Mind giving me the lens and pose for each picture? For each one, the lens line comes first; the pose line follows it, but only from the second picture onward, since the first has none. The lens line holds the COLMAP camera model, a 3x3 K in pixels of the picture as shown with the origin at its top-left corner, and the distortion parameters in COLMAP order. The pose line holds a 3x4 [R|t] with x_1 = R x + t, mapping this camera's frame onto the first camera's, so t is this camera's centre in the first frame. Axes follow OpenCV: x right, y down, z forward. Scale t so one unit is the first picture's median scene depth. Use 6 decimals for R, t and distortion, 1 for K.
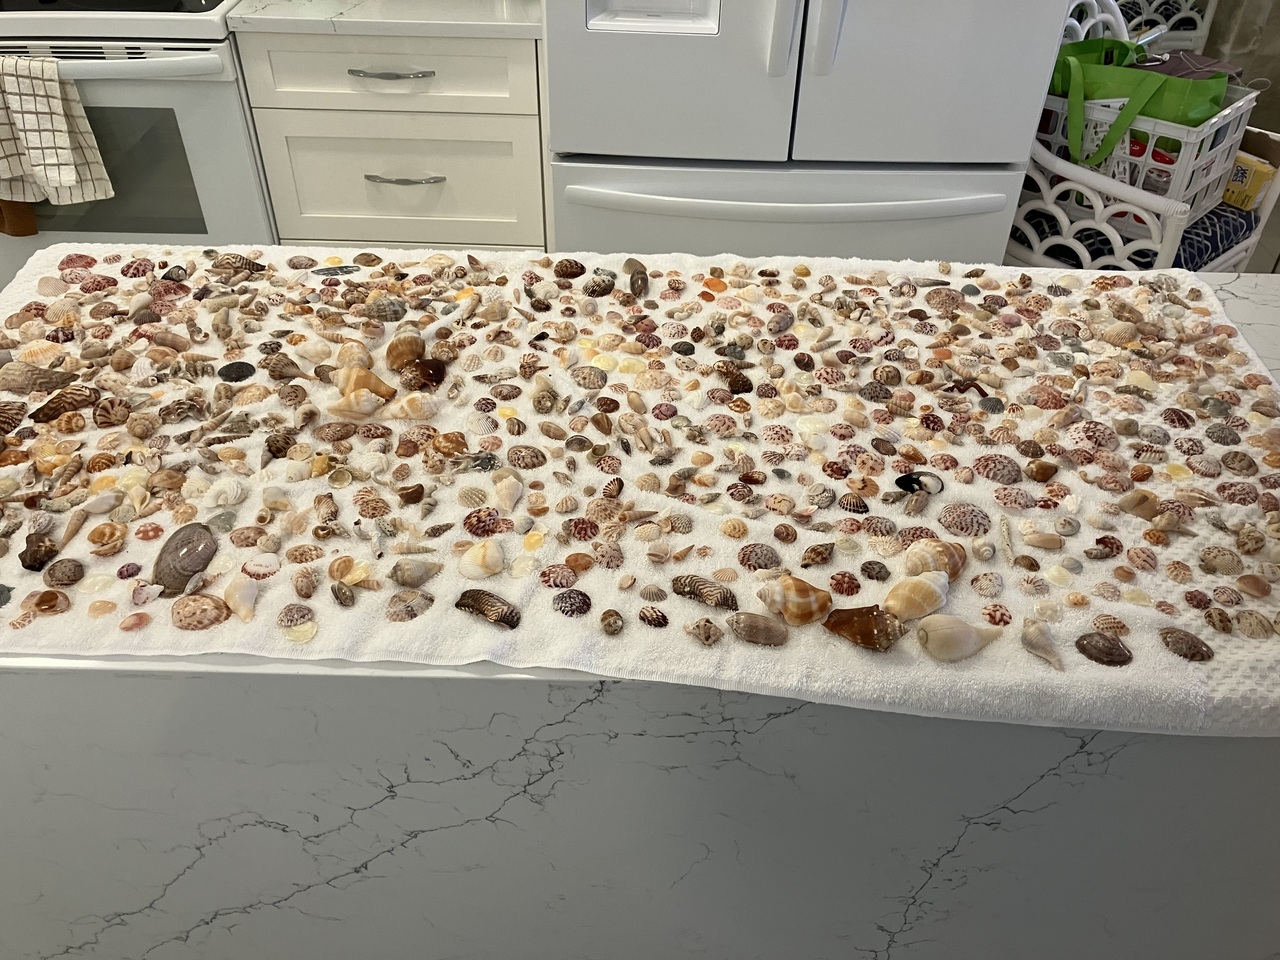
lens RADIAL K [[1033.1, 0, 640.0], [0, 1033.1, 480.0], [0, 0, 1]] dist [0.004134, 0.005347]
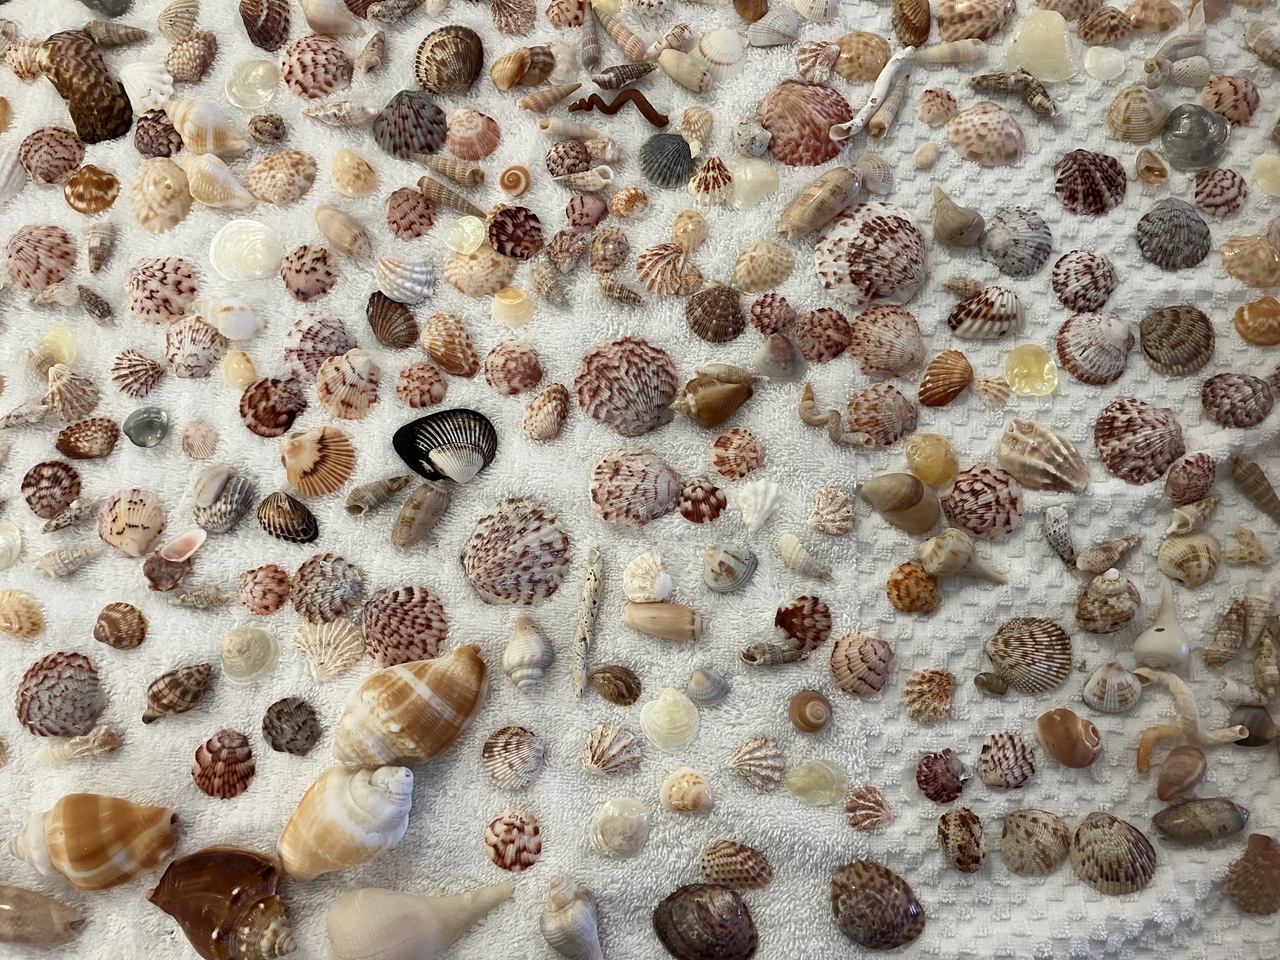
lens RADIAL K [[1033.1, 0, 640.0], [0, 1033.1, 480.0], [0, 0, 1]] dist [0.004134, 0.005347]
pose [[0.998951, -0.033703, -0.030996, 0.362643], [0.045762, 0.758172, 0.650446, -0.272240], [0.001578, -0.651183, 0.758919, 0.626384]]
